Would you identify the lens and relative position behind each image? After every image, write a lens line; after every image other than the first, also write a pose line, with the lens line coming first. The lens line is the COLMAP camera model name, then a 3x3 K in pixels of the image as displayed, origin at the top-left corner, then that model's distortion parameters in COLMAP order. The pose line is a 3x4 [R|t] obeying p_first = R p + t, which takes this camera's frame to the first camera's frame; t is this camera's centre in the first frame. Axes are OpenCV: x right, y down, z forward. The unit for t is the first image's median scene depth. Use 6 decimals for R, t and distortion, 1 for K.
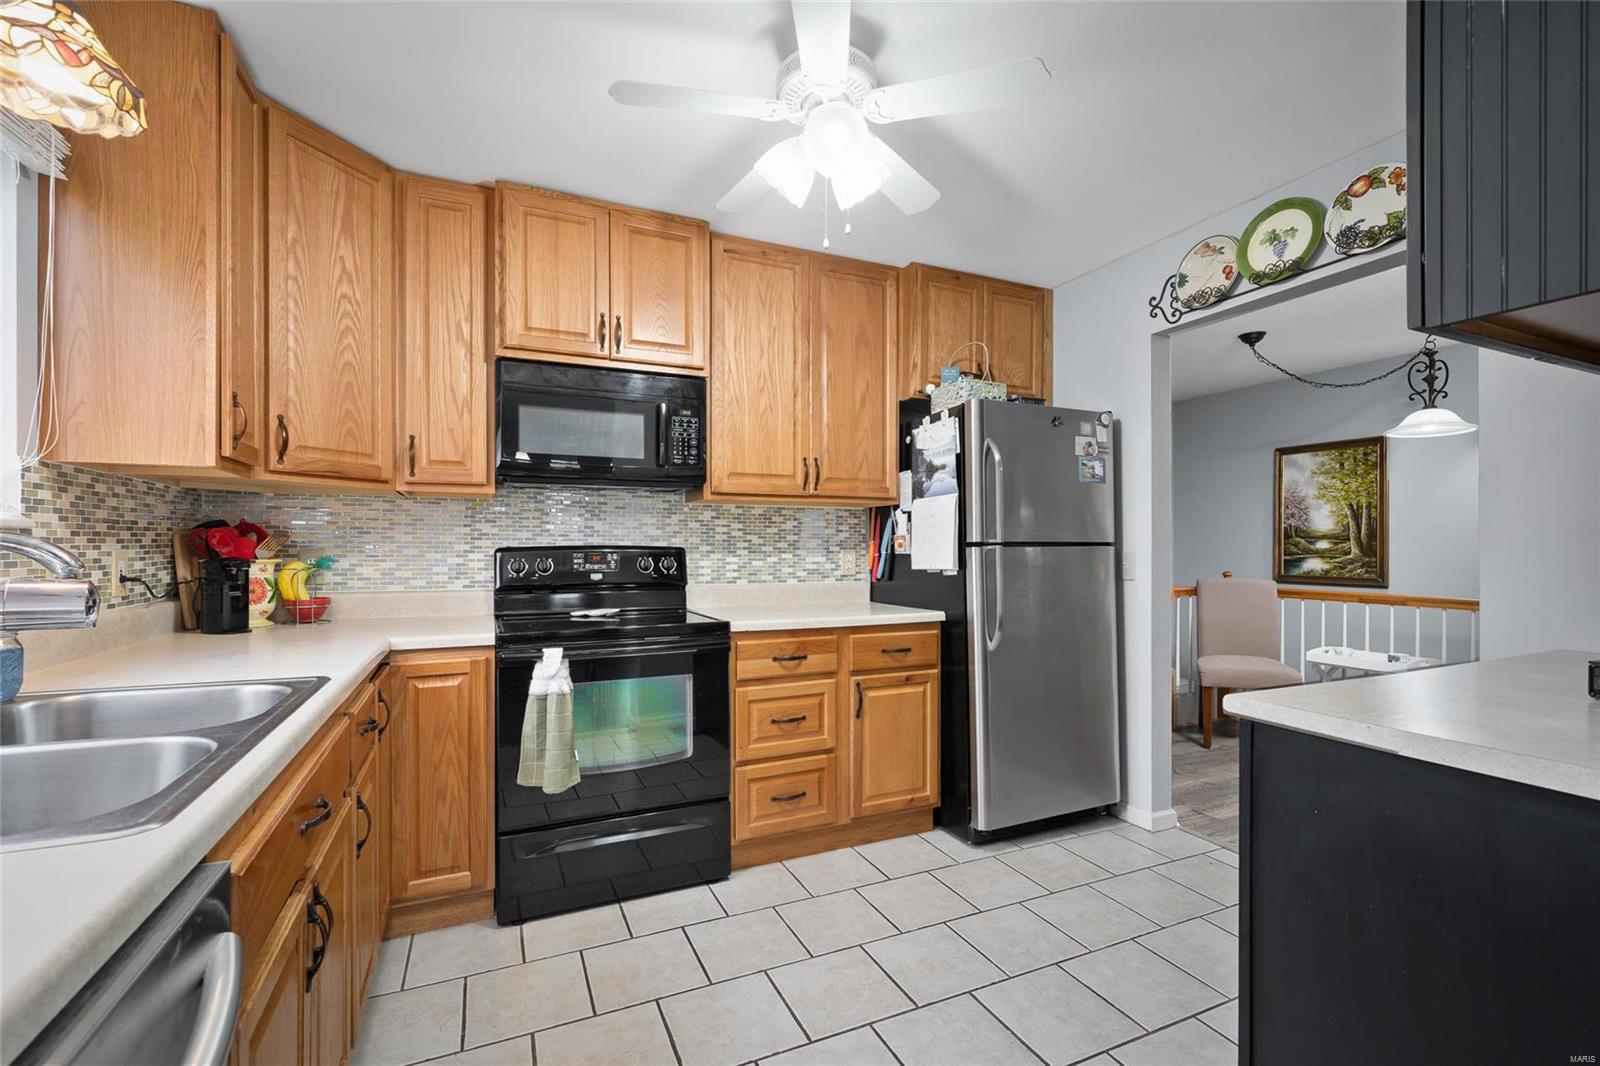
lens RADIAL K [[683.6, 0, 779.8], [0, 683.6, 549.4], [0, 0, 1]] dist [0.000026, -0.000013]
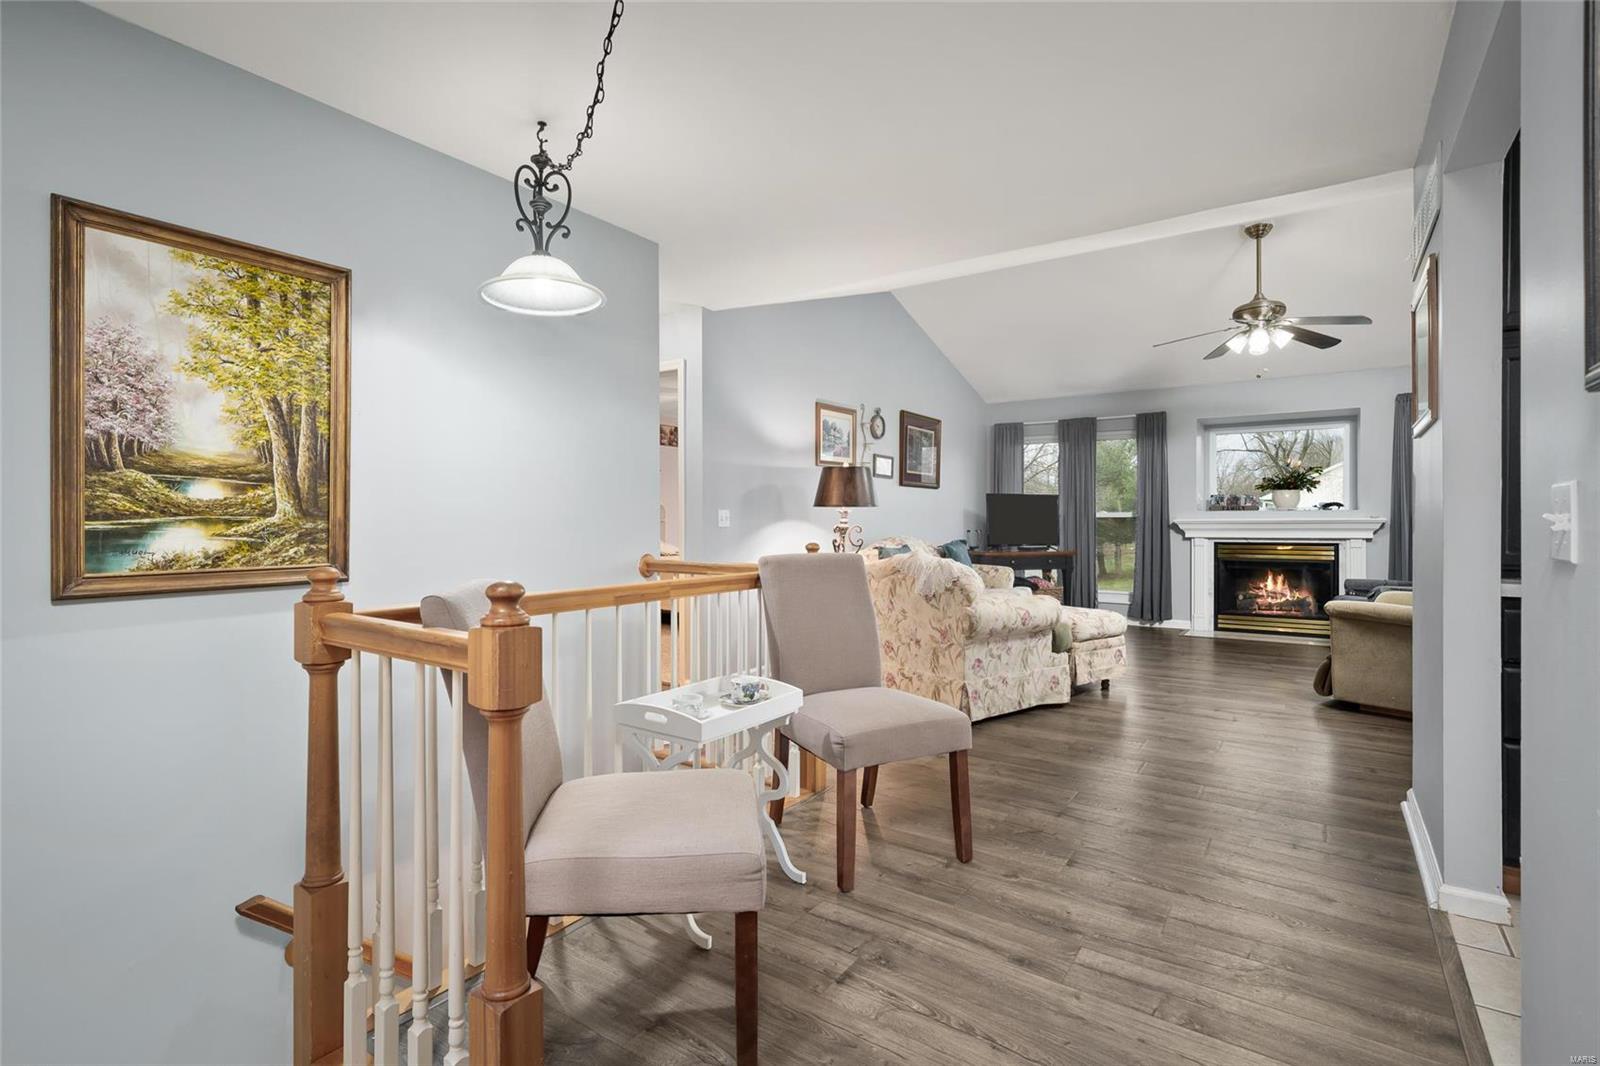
lens RADIAL K [[748.4, 0, 799.1], [0, 748.4, 522.3], [0, 0, 1]] dist [0.001454, 0.000018]
pose [[-0.515264, -0.003577, 0.857024, 0.297601], [0.007459, 0.999935, 0.008658, 0.012405], [-0.856999, 0.010854, -0.515204, 1.130742]]
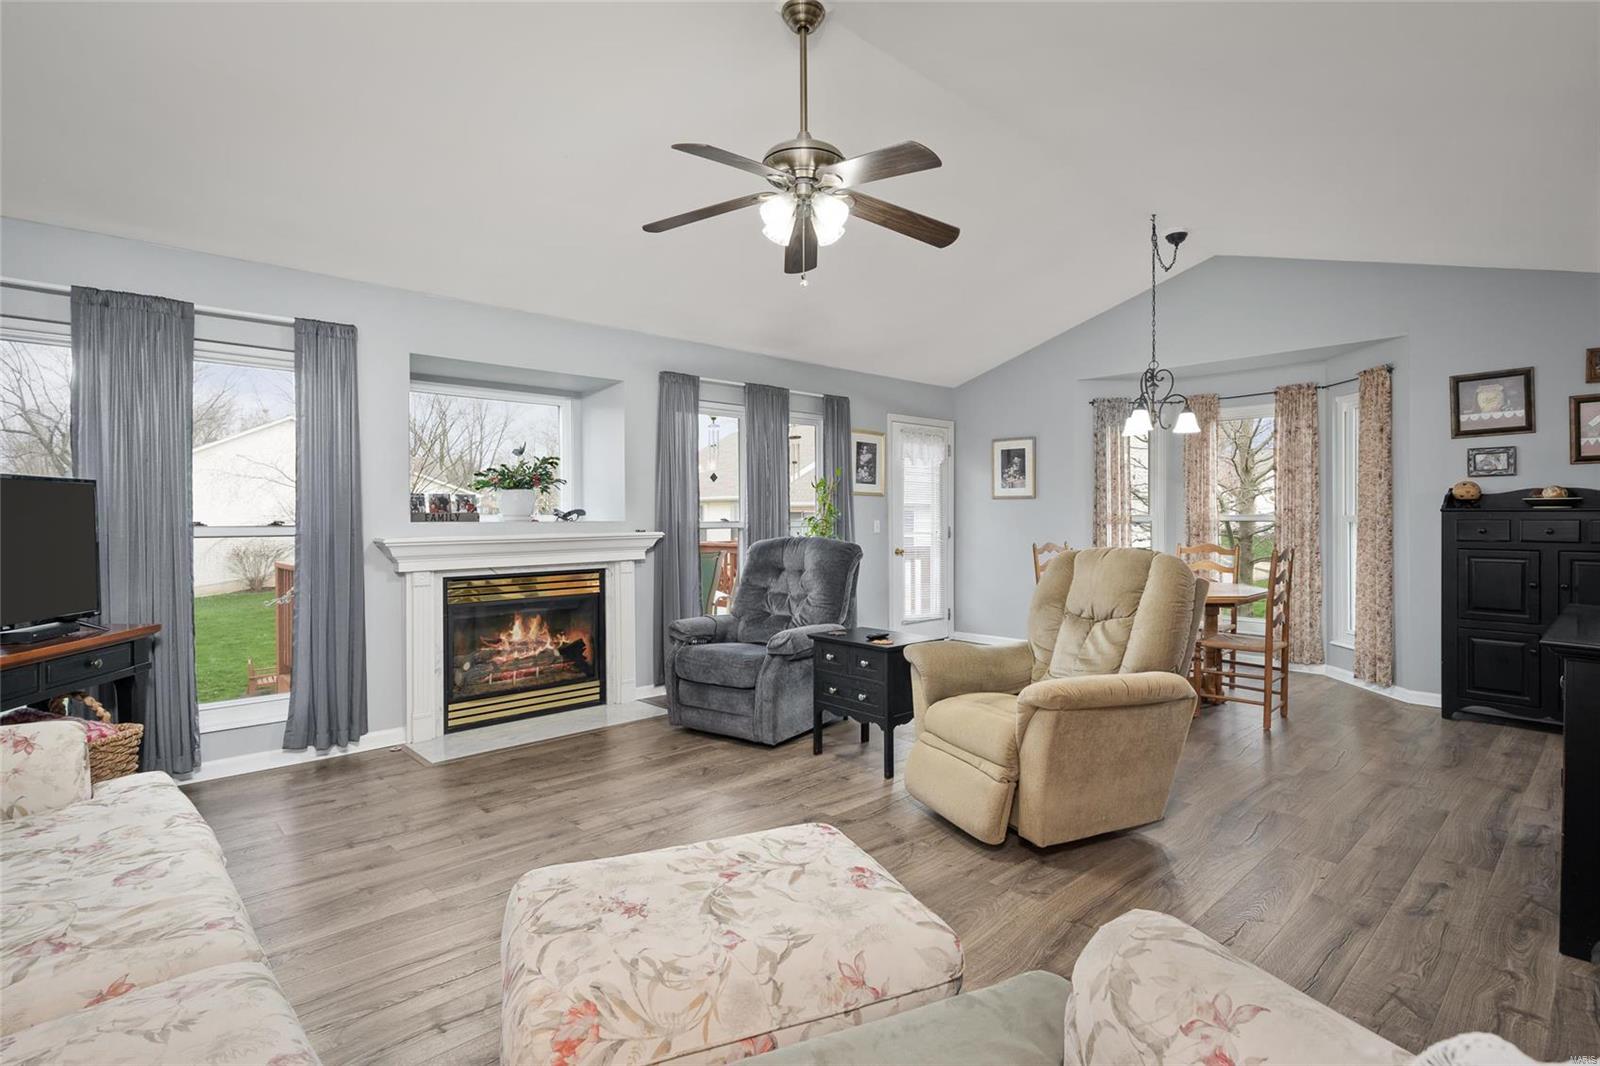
lens RADIAL K [[772.7, 0, 819.2], [0, 772.7, 519.7], [0, 0, 1]] dist [-0.004150, -0.000271]
pose [[-0.943275, 0.002684, -0.332003, 1.219543], [-0.000860, 0.999944, 0.010528, -0.008038], [0.332013, 0.010216, -0.943220, 0.489543]]
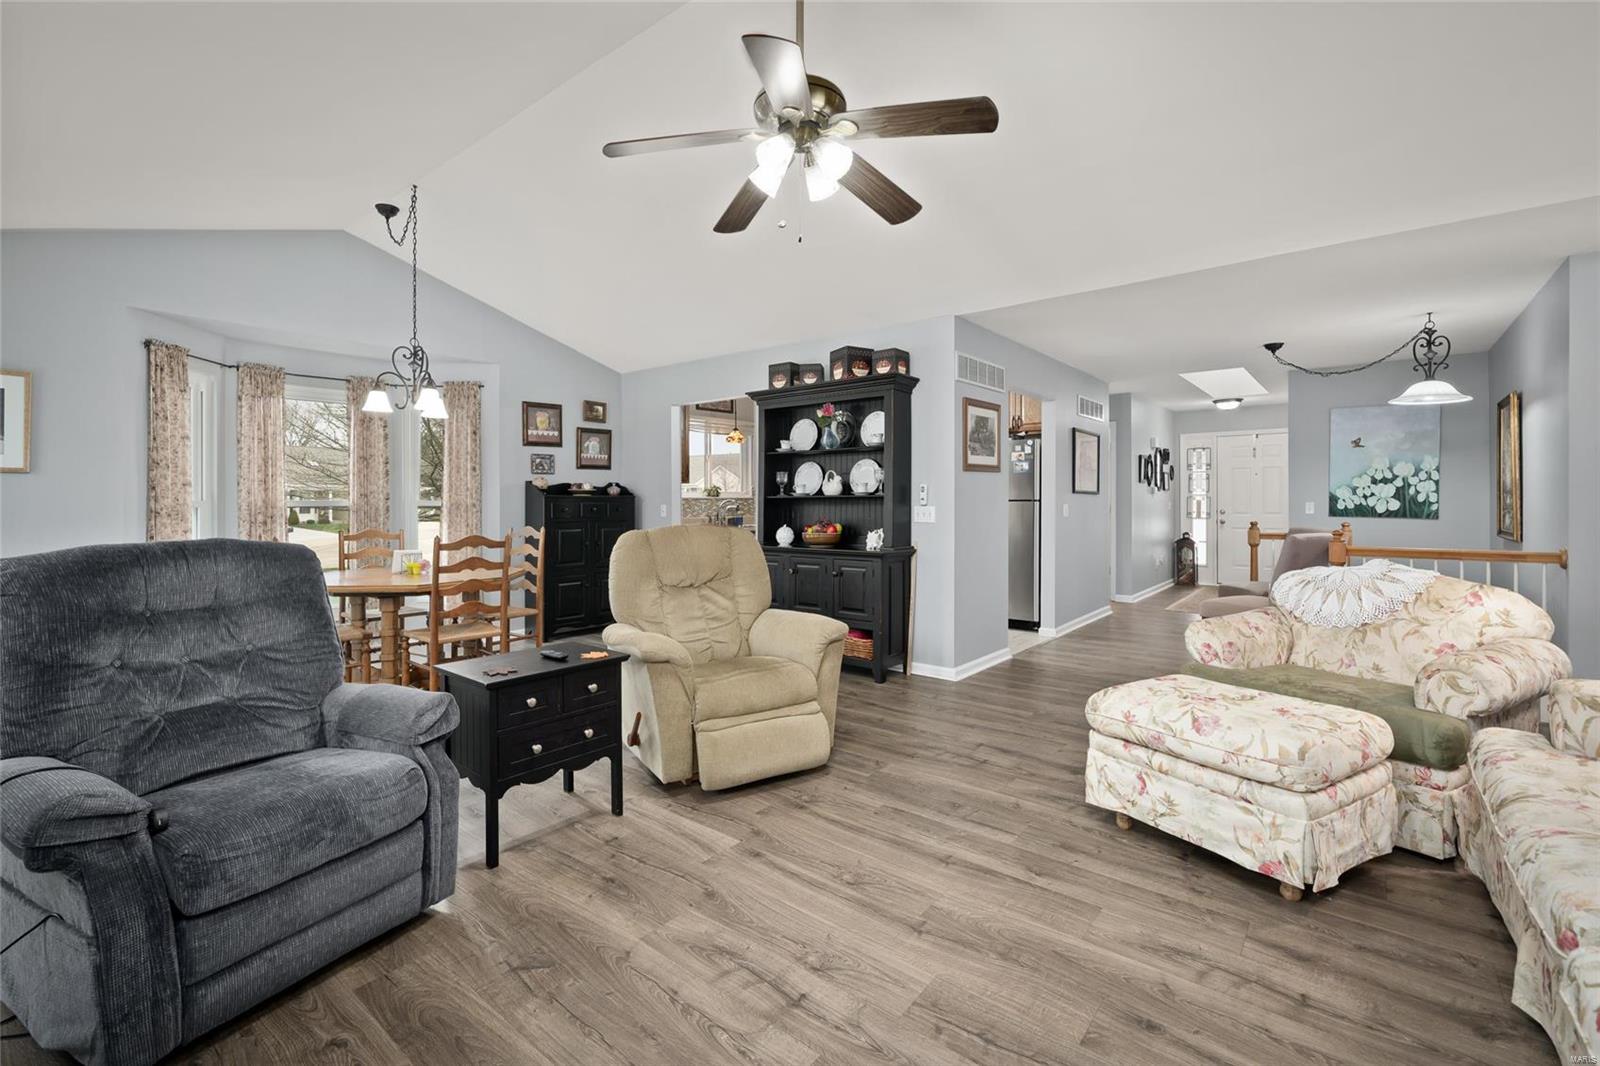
lens RADIAL K [[704.4, 0, 782.0], [0, 704.4, 498.1], [0, 0, 1]] dist [-0.001485, -0.000263]
pose [[0.432596, -0.004326, -0.901578, 1.525300], [-0.002719, 0.999978, -0.006103, 0.000155], [0.901584, 0.005092, 0.432574, -0.473907]]
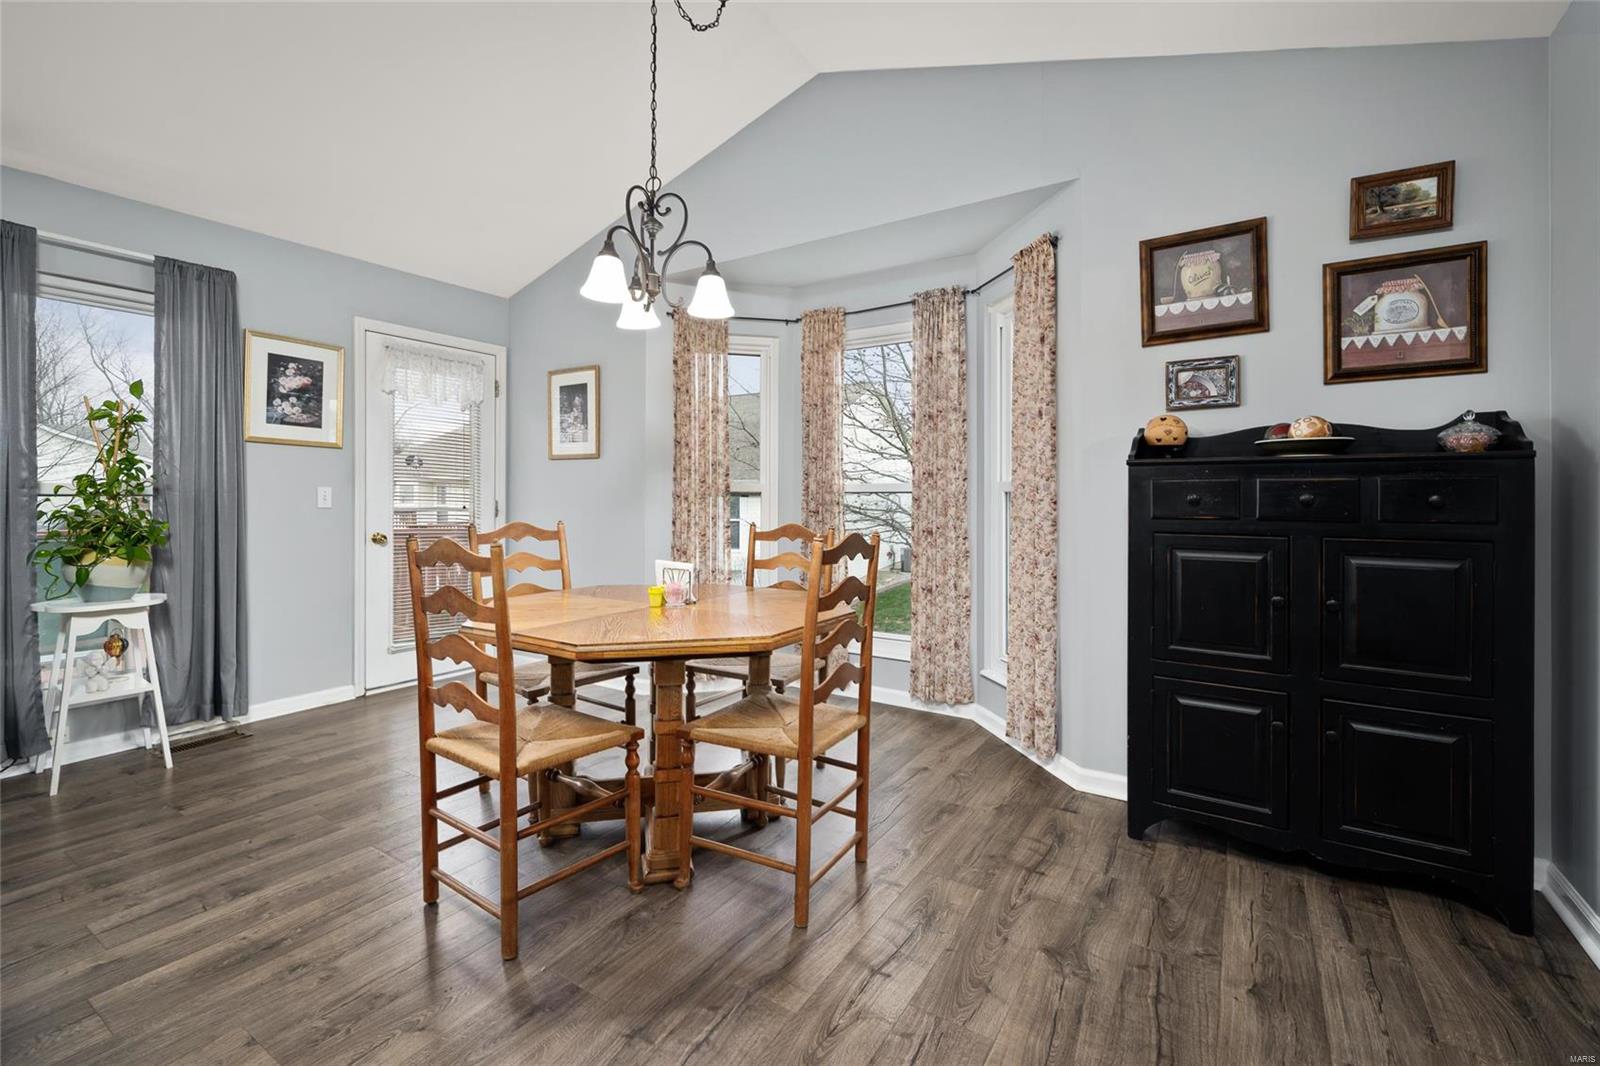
lens RADIAL K [[704.4, 0, 782.0], [0, 704.4, 498.1], [0, 0, 1]] dist [-0.001485, -0.000263]
pose [[-0.840585, -0.005901, -0.541647, 0.521485], [-0.007941, 0.999967, 0.001430, 0.019433], [0.541621, 0.005503, -0.840605, 0.049710]]
